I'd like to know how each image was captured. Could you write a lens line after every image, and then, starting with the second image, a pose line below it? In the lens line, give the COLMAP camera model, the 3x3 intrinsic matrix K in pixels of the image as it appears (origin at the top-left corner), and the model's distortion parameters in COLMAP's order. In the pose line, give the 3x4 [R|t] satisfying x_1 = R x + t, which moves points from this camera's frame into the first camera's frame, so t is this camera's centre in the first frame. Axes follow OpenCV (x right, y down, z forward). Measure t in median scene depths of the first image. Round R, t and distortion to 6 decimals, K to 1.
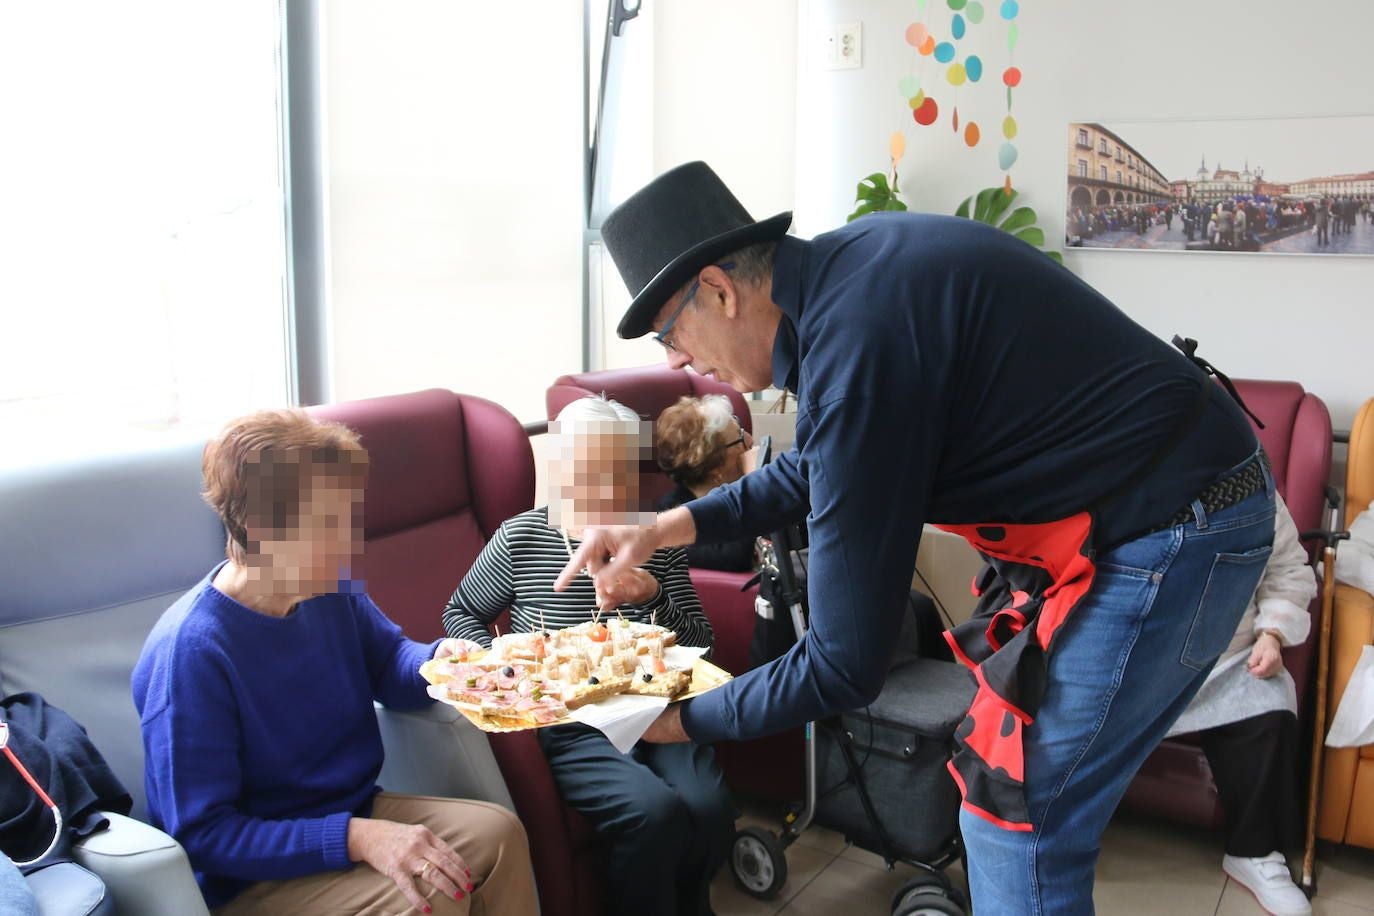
lens RADIAL K [[1240.9, 0, 717.9], [0, 1240.9, 460.7], [0, 0, 1]] dist [-0.151272, 0.151923]
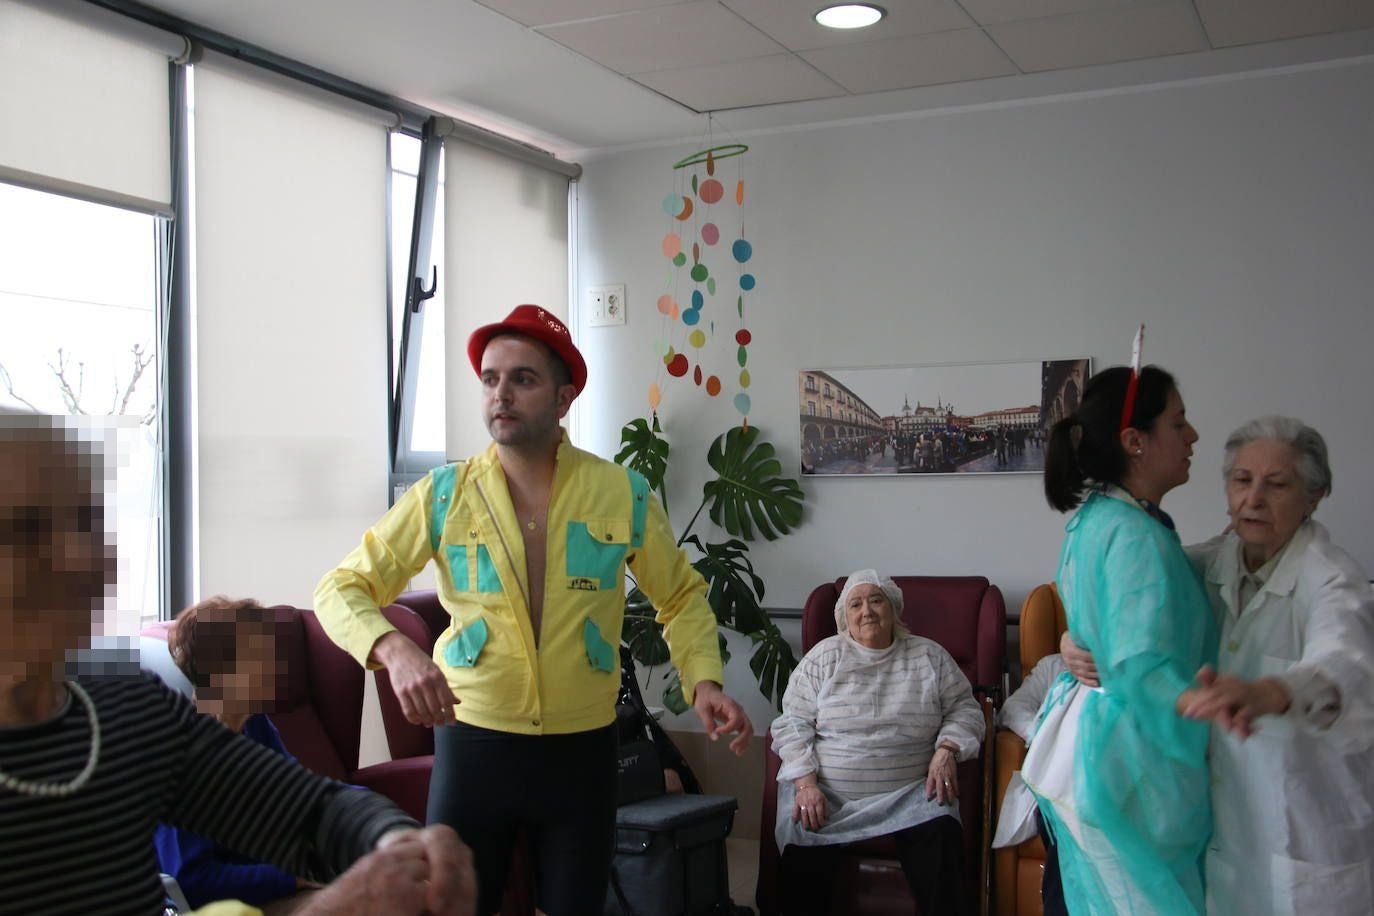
lens RADIAL K [[1587.4, 0, 687.0], [0, 1587.4, 458.0], [0, 0, 1]] dist [-0.053109, 0.538756]
pose [[0.991920, -0.027218, 0.123908, -0.014981], [0.049267, 0.982700, -0.178533, 0.081475], [-0.116905, 0.183195, 0.976101, -0.510536]]
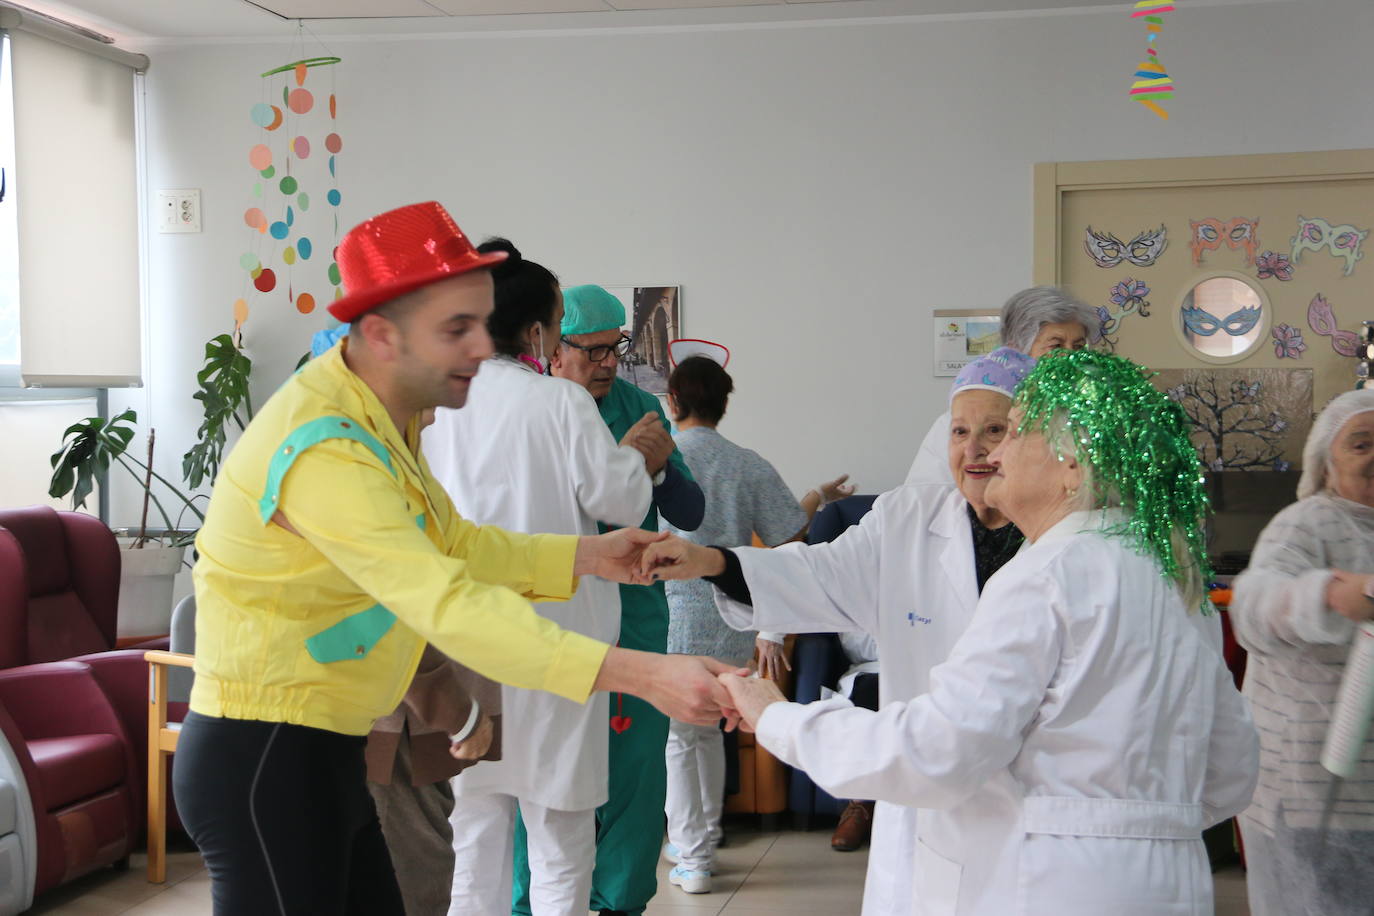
lens RADIAL K [[1880.2, 0, 711.7], [0, 1880.2, 458.6], [0, 0, 1]] dist [0.014696, 0.572737]
pose [[0.923185, -0.035048, 0.382755, -0.132966], [0.082476, 0.990701, -0.108210, 0.111313], [-0.375403, 0.131466, 0.917491, -0.797316]]
